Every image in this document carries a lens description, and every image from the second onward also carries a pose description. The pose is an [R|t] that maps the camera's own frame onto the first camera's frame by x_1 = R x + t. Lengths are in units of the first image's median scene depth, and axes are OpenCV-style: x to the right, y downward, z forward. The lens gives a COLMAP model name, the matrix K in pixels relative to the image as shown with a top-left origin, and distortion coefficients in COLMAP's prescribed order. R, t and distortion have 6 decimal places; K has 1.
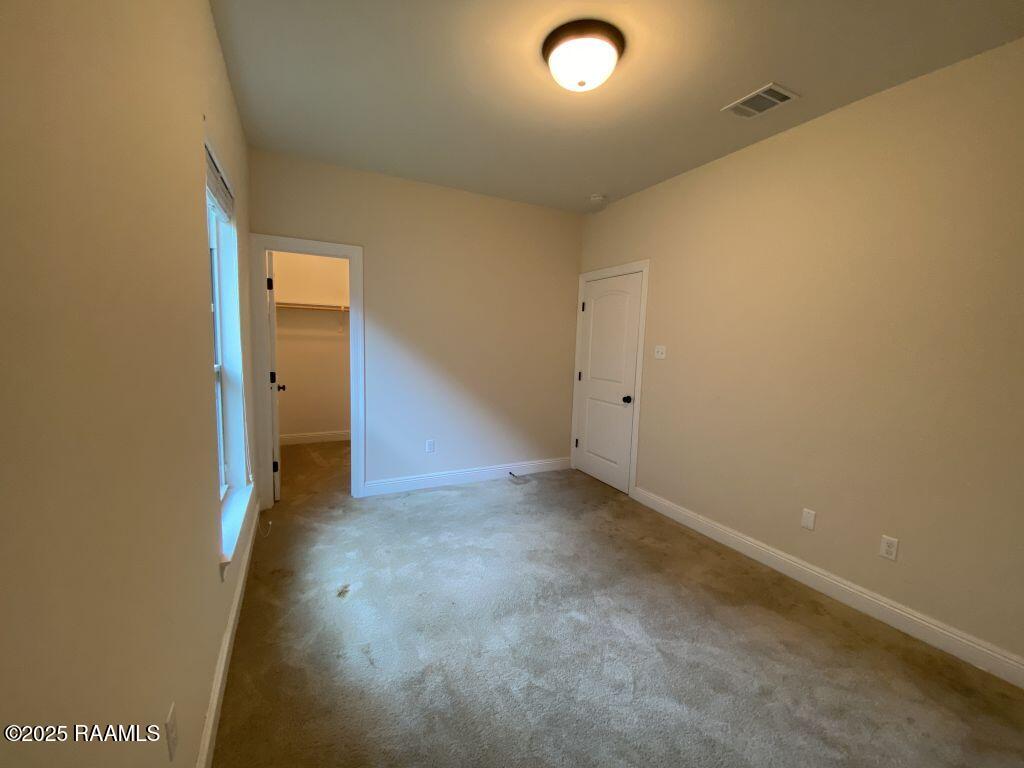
lens RADIAL K [[411.9, 0, 512.0], [0, 411.9, 384.0], [0, 0, 1]] dist [0.030091, -0.028686]
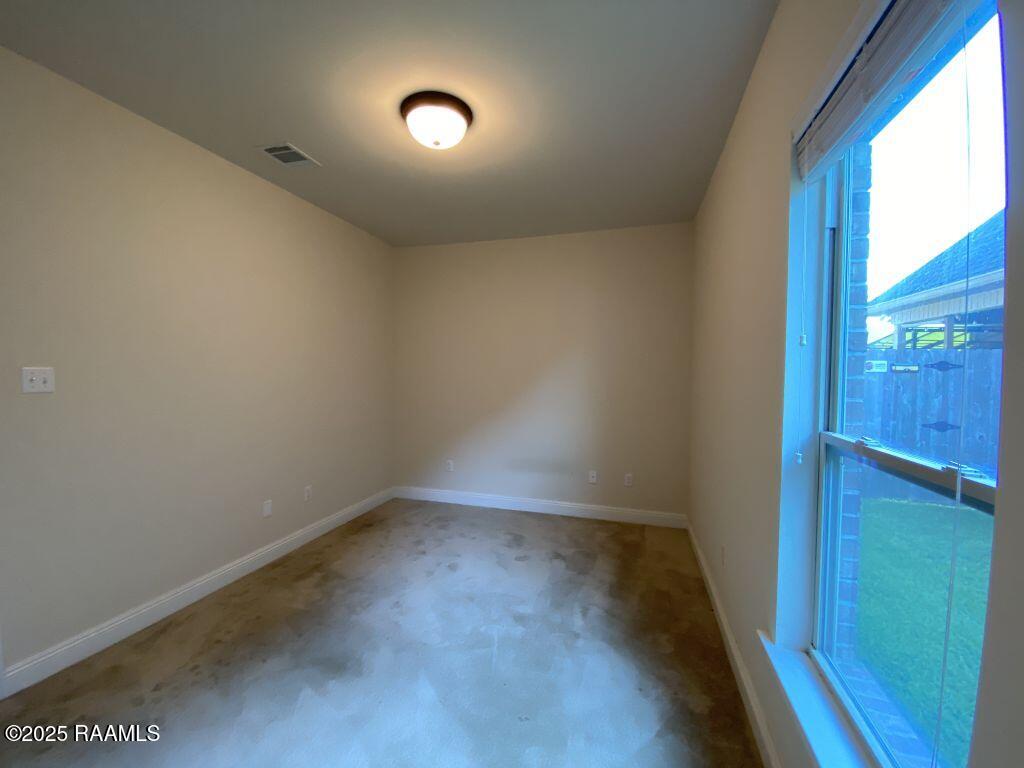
lens RADIAL K [[411.9, 0, 512.0], [0, 411.9, 384.0], [0, 0, 1]] dist [0.030091, -0.028686]
pose [[-0.724747, -0.035688, 0.688091, -0.569006], [0.071474, 0.989376, 0.126596, -0.121974], [-0.685298, 0.140931, -0.714496, 1.234411]]
